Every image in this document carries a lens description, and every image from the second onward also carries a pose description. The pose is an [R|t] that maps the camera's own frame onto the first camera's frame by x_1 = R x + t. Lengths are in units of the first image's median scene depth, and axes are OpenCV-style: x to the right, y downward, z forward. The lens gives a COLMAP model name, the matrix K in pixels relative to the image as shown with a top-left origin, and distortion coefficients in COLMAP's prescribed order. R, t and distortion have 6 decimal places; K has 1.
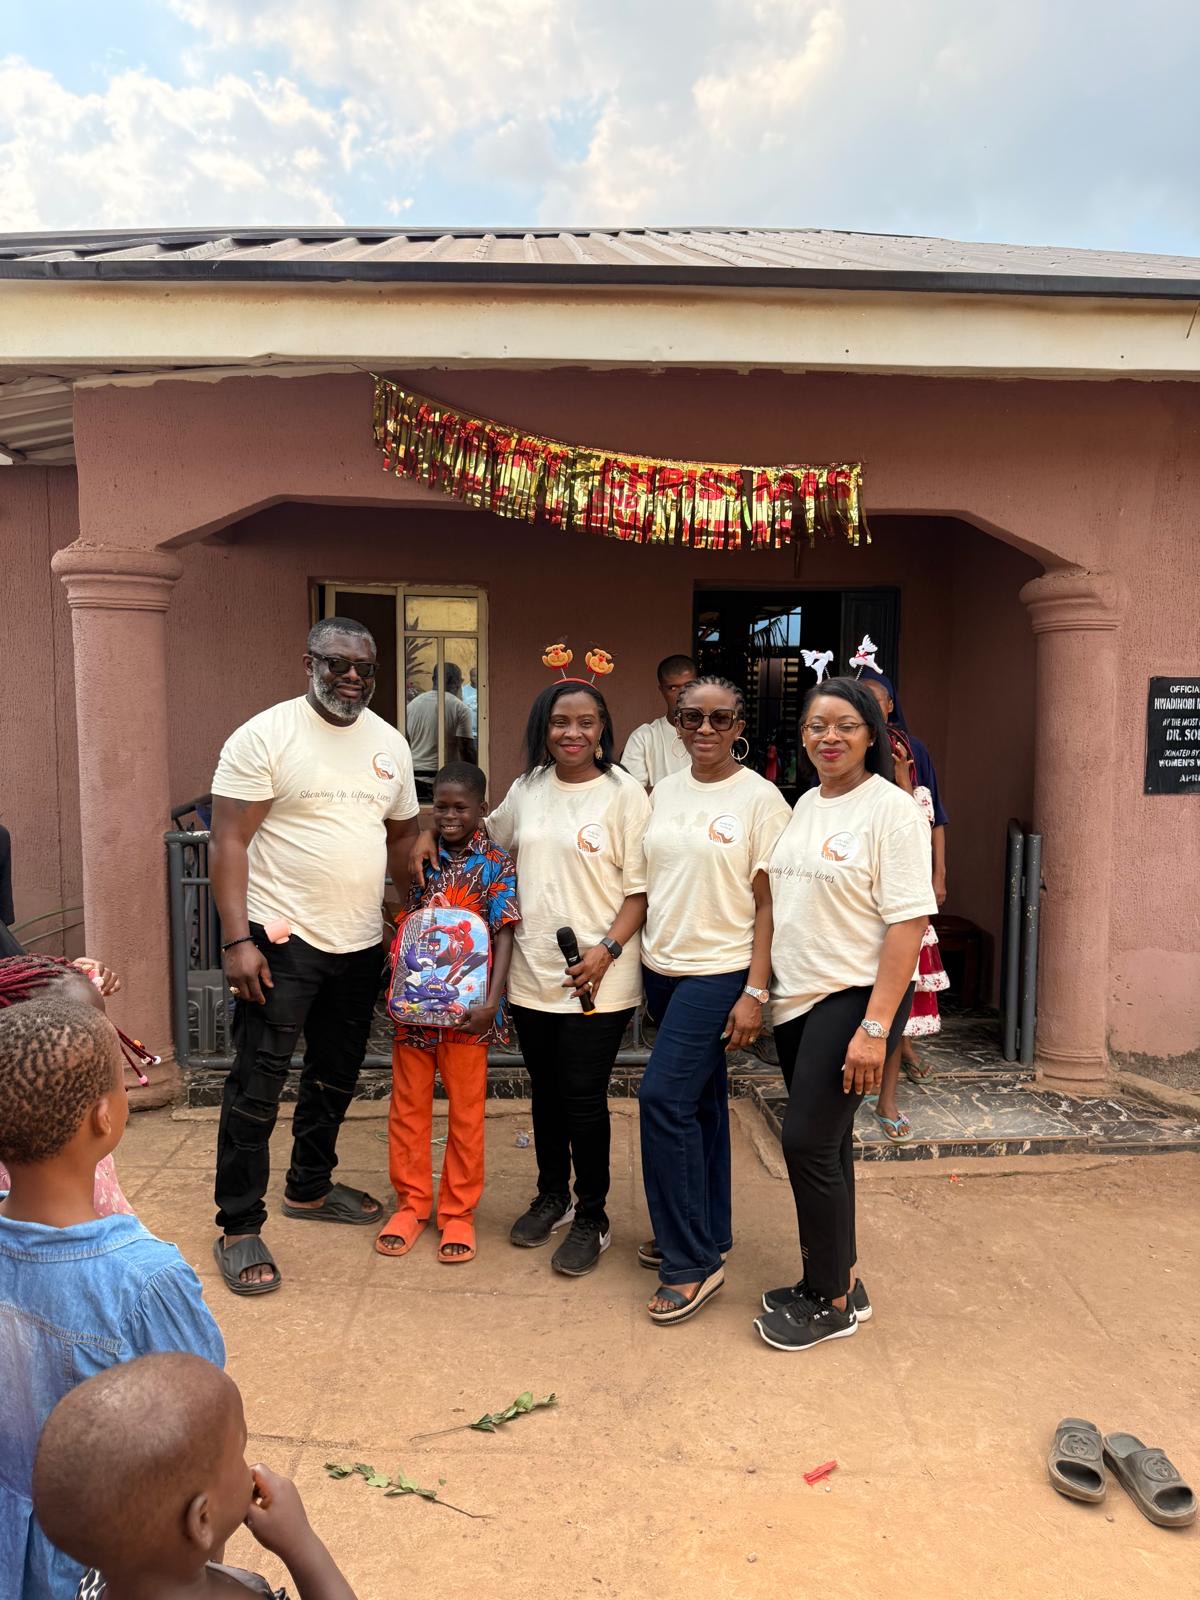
lens RADIAL K [[1160.4, 0, 605.4], [0, 1160.4, 801.4], [0, 0, 1]] dist [0.021313, -0.028030]
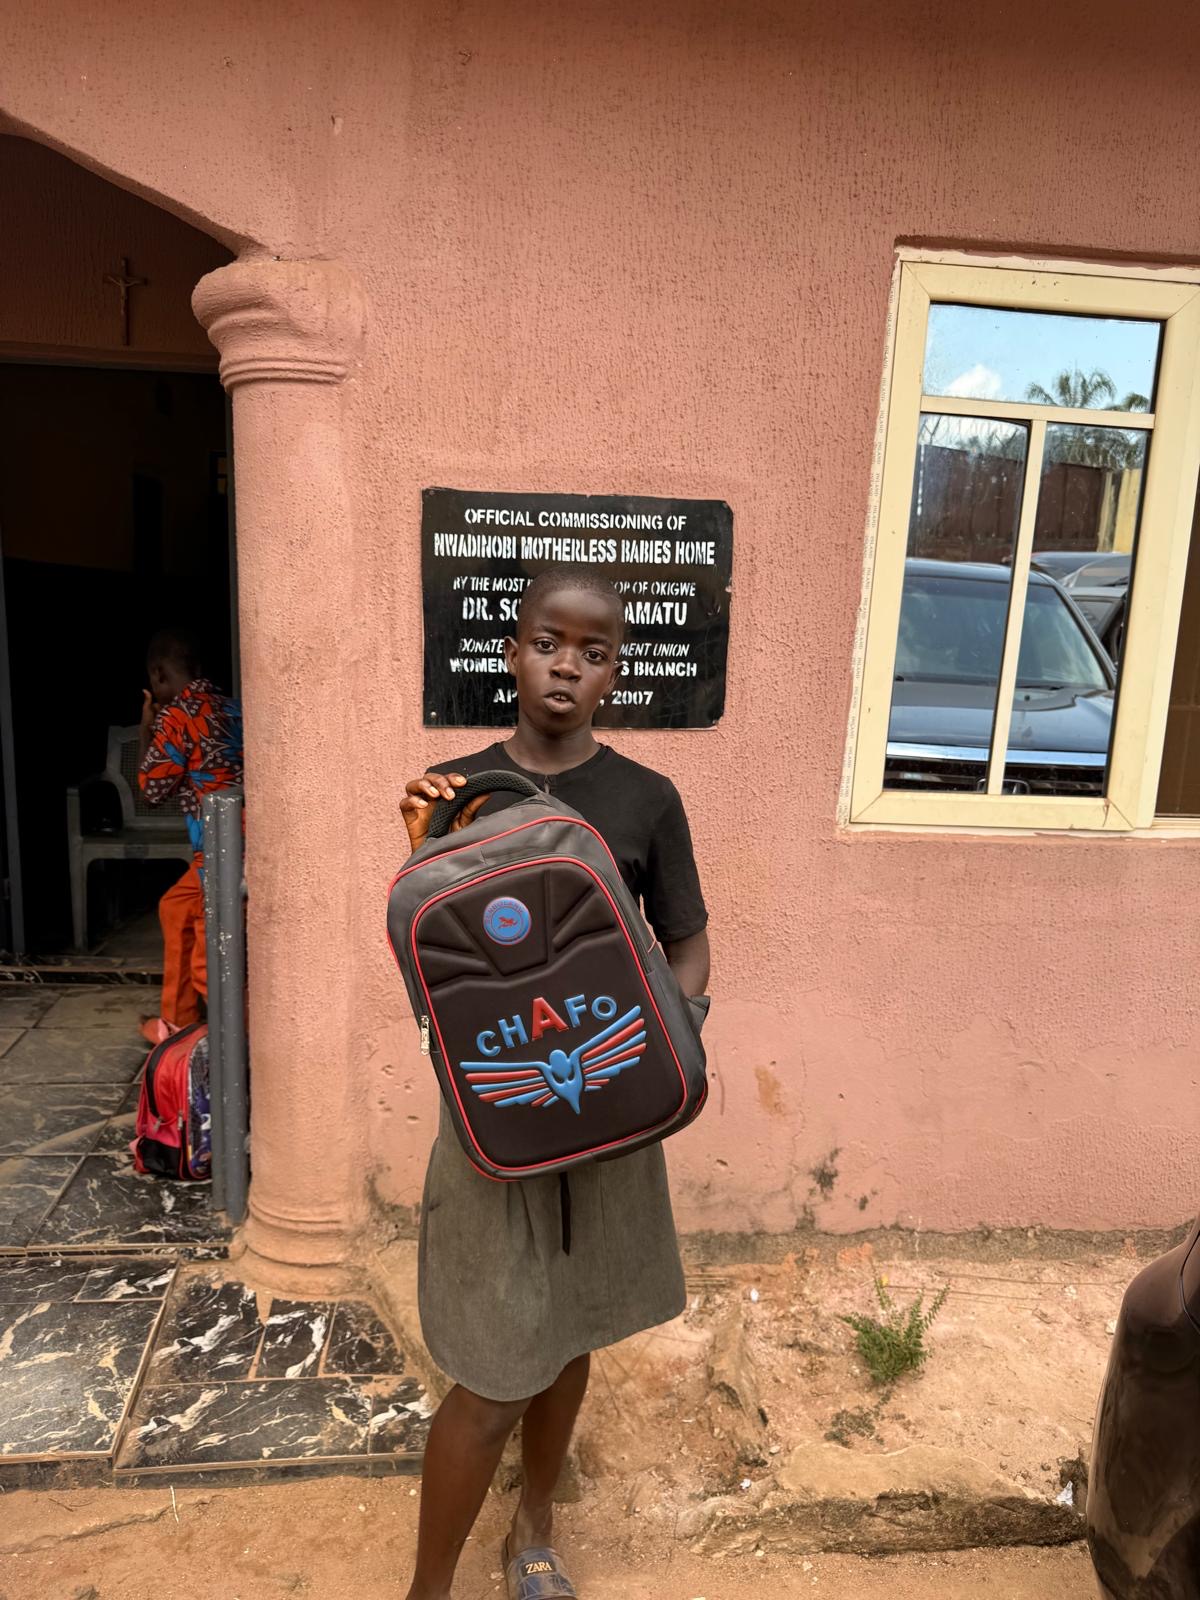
lens RADIAL K [[1160.4, 0, 594.5], [0, 1160.4, 805.8], [0, 0, 1]] dist [0.021313, -0.028030]
pose [[0.999339, 0.026958, 0.024406, 0.556396], [-0.028769, 0.996603, 0.077165, -0.013169], [-0.022243, -0.077816, 0.996720, 0.516458]]
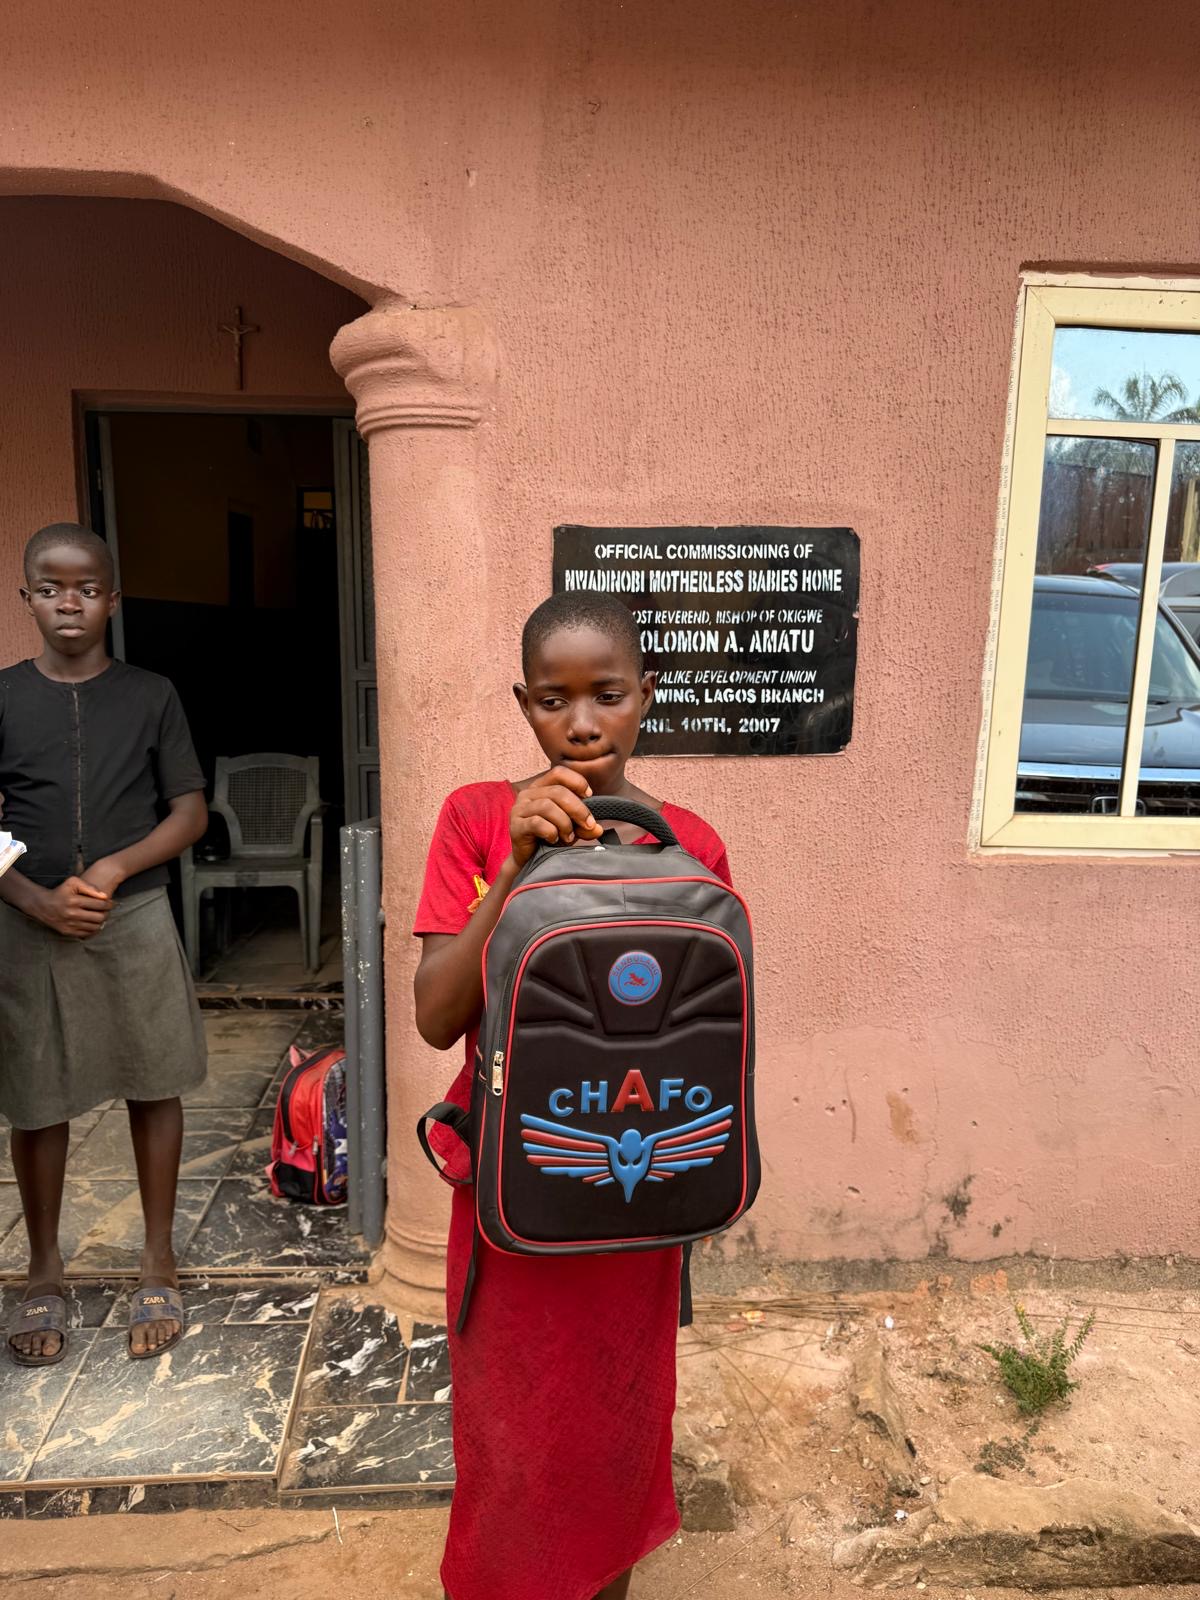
lens RADIAL K [[1160.4, 0, 594.5], [0, 1160.4, 805.4], [0, 0, 1]] dist [0.021313, -0.028030]
pose [[0.999482, 0.012393, -0.029704, 0.524531], [-0.010514, 0.997985, 0.062579, -0.017977], [0.030419, -0.062234, 0.997598, 0.510291]]
